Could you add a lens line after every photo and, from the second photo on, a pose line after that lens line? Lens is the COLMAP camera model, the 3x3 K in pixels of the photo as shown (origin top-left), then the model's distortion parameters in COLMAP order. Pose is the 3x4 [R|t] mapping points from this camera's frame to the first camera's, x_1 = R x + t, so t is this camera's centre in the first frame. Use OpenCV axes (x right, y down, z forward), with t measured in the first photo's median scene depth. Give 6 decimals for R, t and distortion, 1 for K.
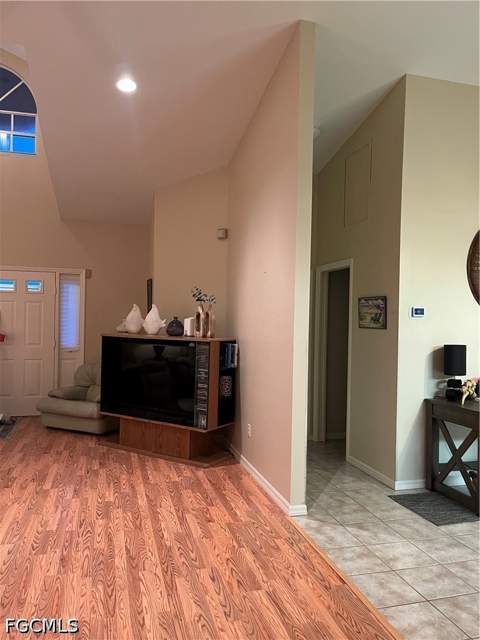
lens RADIAL K [[490.2, 0, 241.5], [0, 490.2, 319.9], [0, 0, 1]] dist [0.036545, -0.002138]
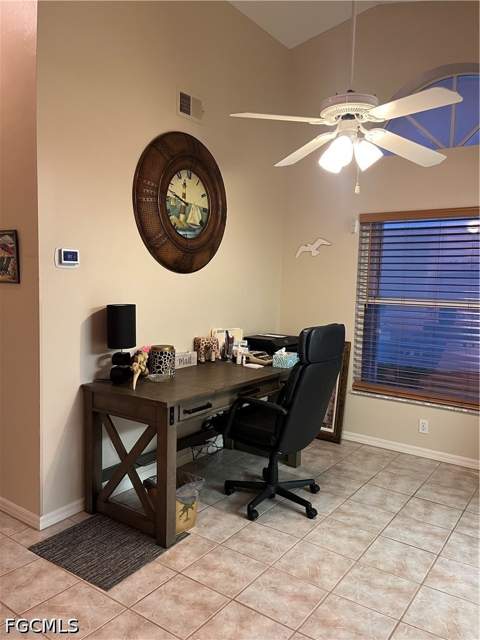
lens RADIAL K [[494.9, 0, 235.8], [0, 494.9, 323.4], [0, 0, 1]] dist [0.043025, -0.037285]
pose [[0.779091, -0.057829, 0.624239, 0.114274], [-0.008230, 0.994707, 0.102420, 0.002565], [-0.626857, -0.084932, 0.774491, 0.343125]]
